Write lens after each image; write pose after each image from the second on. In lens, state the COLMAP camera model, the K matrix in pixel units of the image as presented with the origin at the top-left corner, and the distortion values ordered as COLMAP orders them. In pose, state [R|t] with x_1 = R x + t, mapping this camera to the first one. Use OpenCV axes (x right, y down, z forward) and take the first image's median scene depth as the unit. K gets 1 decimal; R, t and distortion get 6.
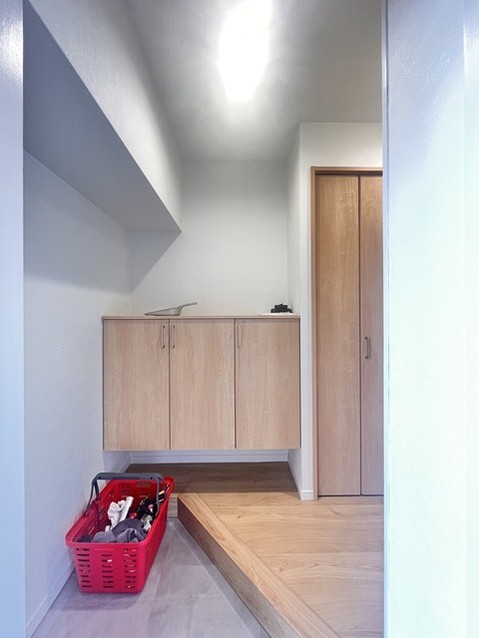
lens RADIAL K [[257.7, 0, 240.0], [0, 257.7, 315.9], [0, 0, 1]] dist [-0.002539, -0.000226]
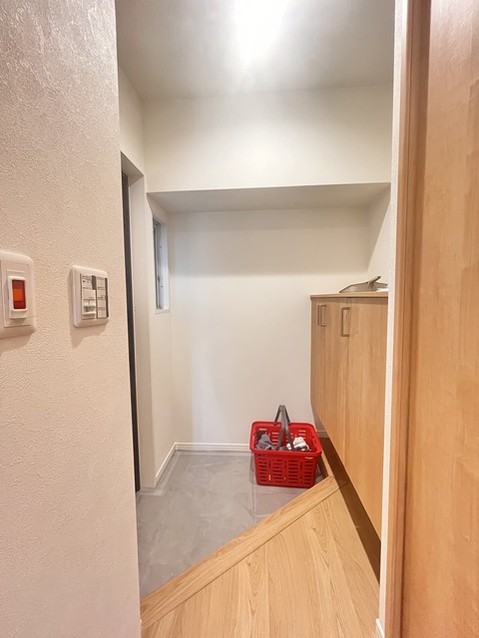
lens RADIAL K [[257.7, 0, 240.0], [0, 257.7, 315.9], [0, 0, 1]] dist [-0.002539, -0.000226]
pose [[-0.093594, 0.074510, -0.992818, 0.751815], [0.010306, 0.997215, 0.073868, 0.005850], [0.995557, -0.003318, -0.094101, 0.771024]]
